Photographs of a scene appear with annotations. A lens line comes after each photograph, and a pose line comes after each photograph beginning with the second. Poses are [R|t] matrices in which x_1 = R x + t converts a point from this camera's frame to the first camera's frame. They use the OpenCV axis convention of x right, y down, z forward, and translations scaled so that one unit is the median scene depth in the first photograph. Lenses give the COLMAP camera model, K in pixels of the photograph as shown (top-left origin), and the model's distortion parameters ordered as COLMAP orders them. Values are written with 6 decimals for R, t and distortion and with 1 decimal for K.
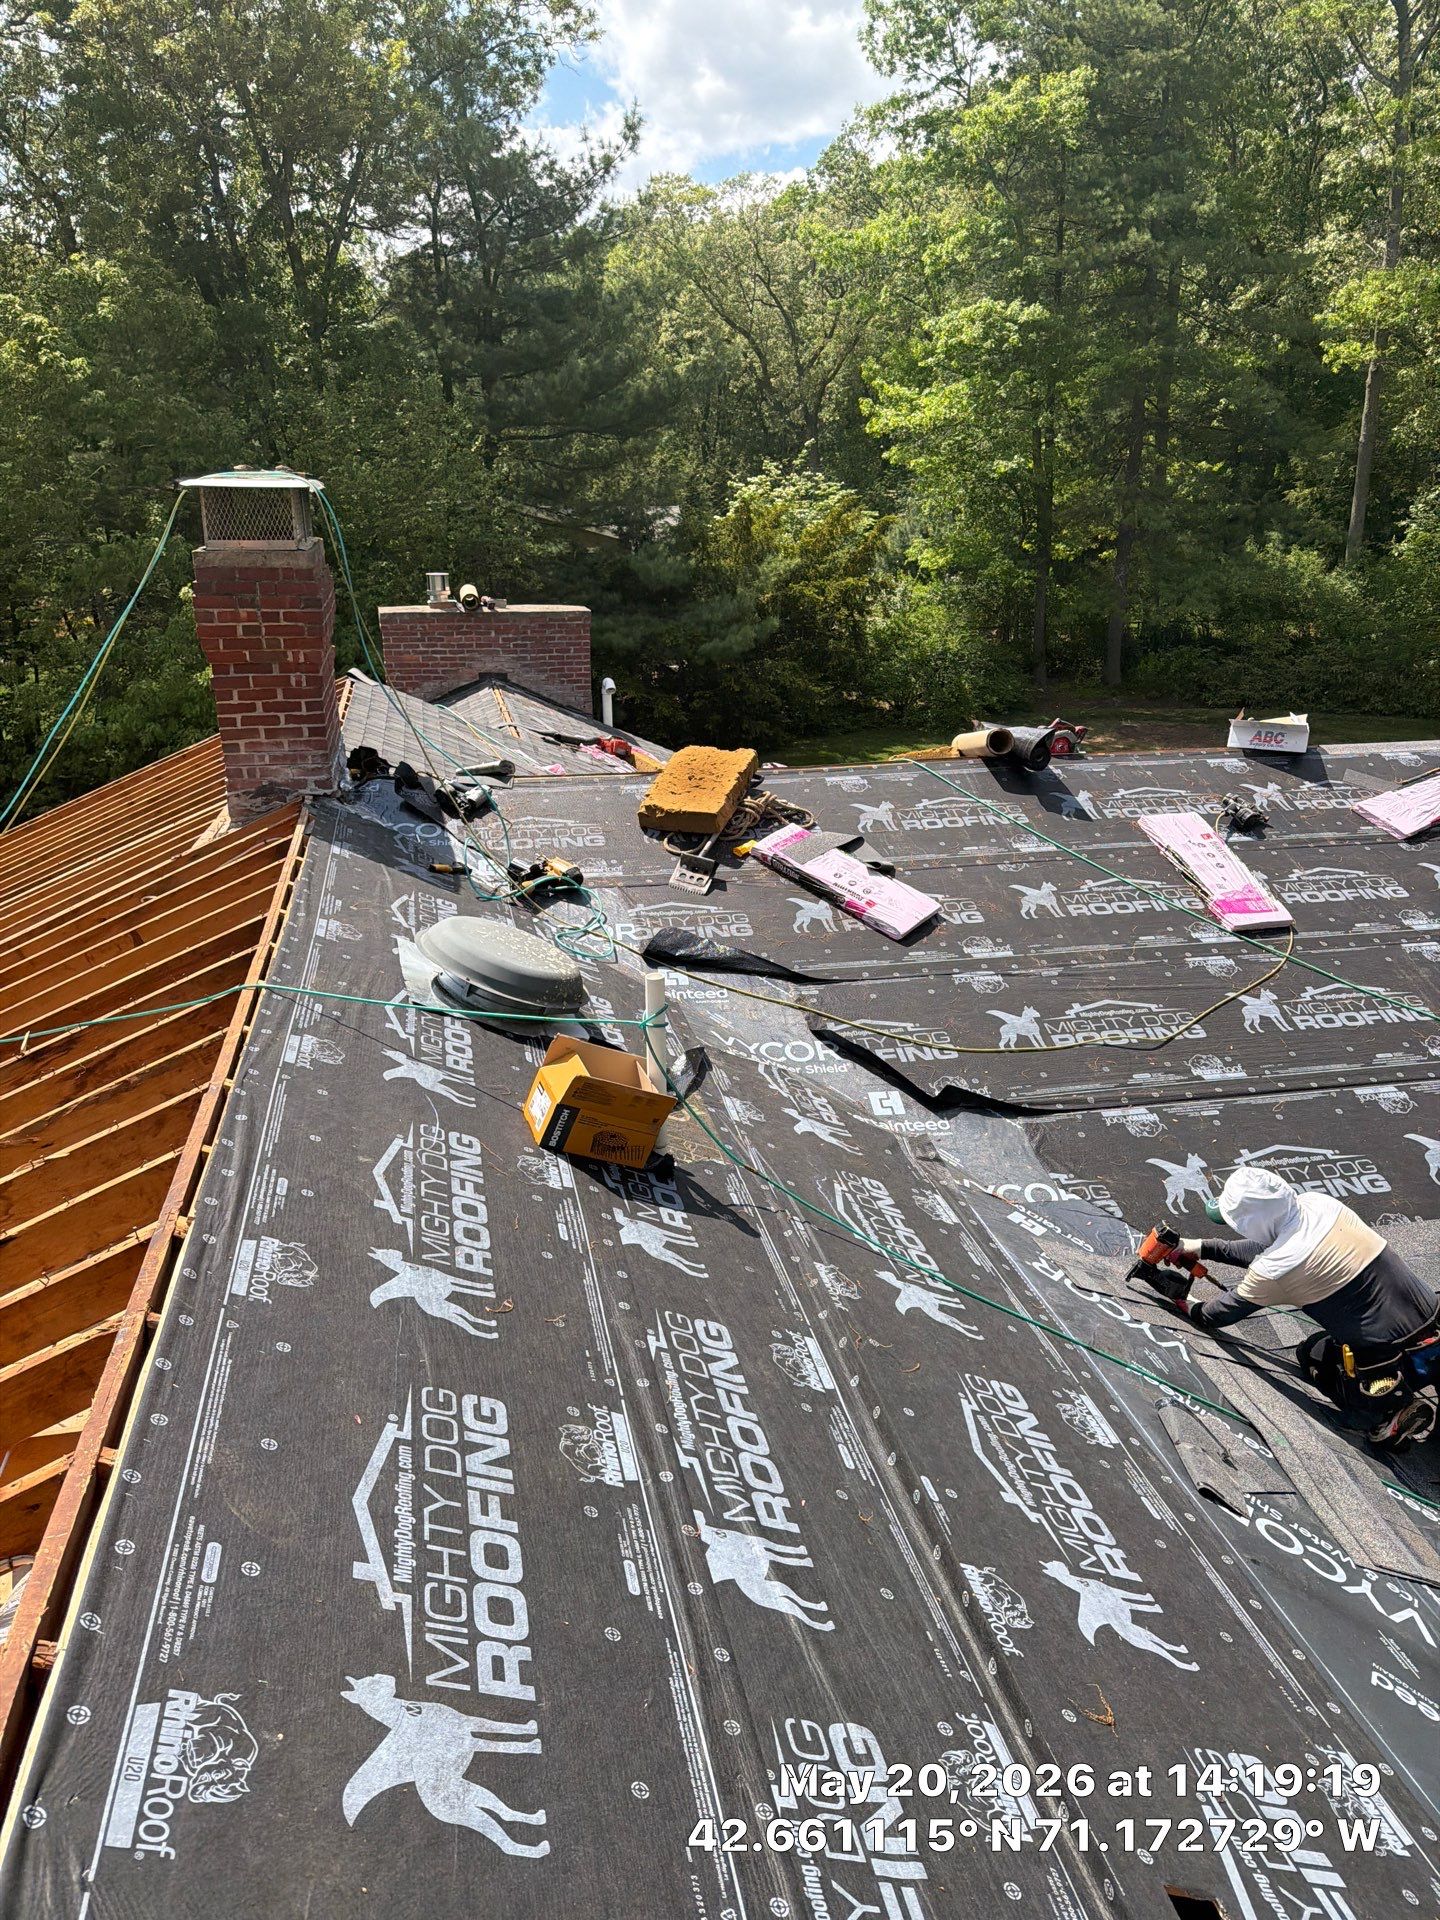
lens RADIAL K [[1355.7, 0, 724.9], [0, 1355.7, 950.9], [0, 0, 1]] dist [0.063661, -0.064064]
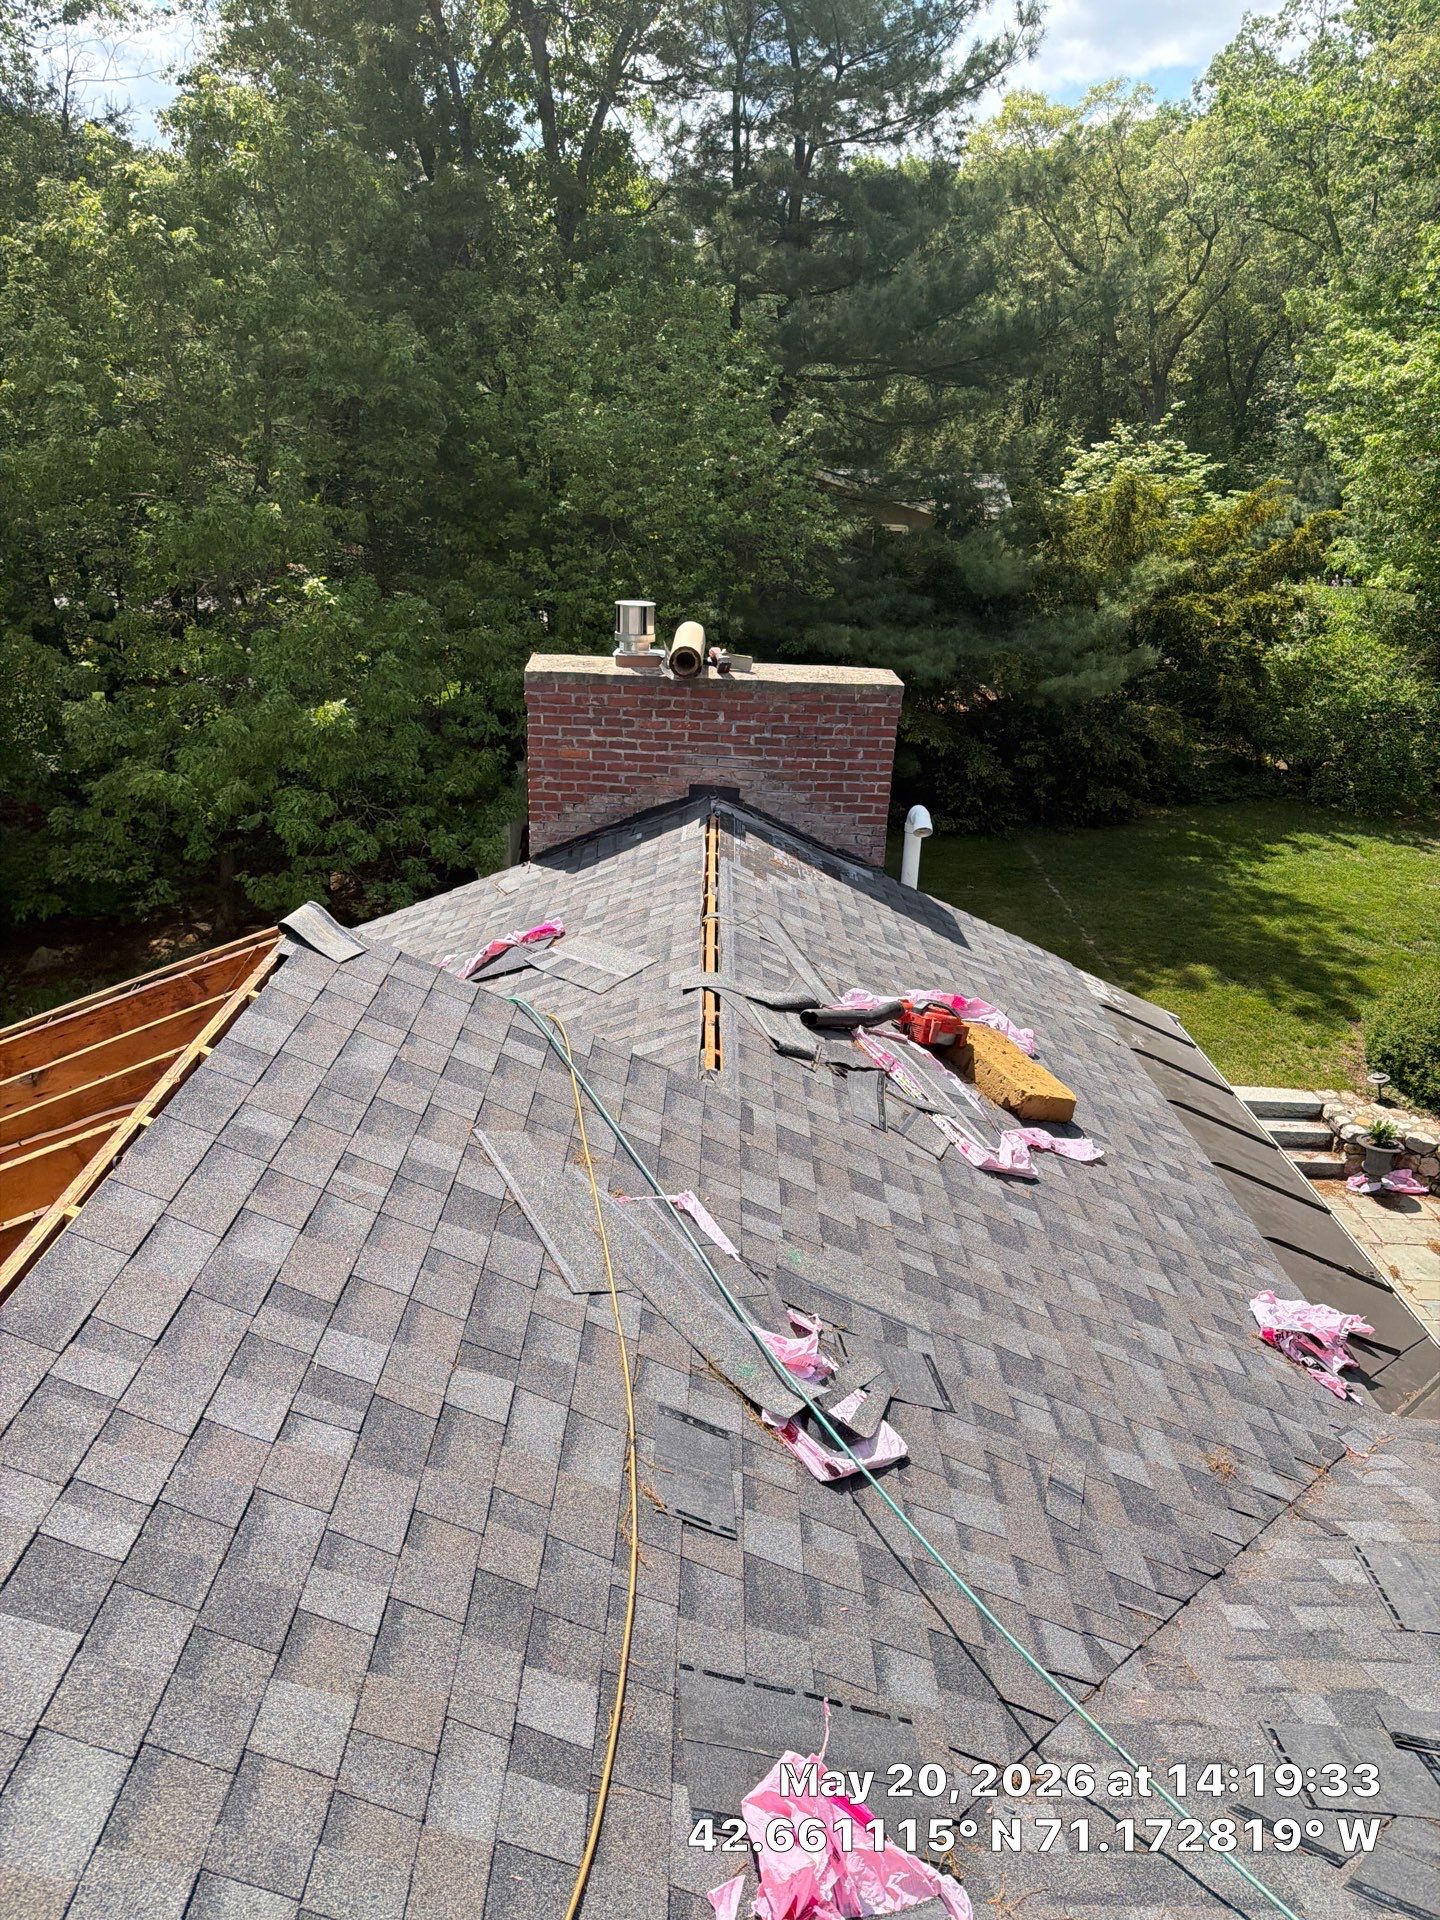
lens RADIAL K [[1355.7, 0, 730.2], [0, 1355.7, 949.1], [0, 0, 1]] dist [0.063661, -0.064064]
pose [[0.978353, 0.108564, -0.176182, -0.032560], [-0.104044, 0.993966, 0.034721, -0.085516], [0.178888, -0.015638, 0.983745, 0.248001]]
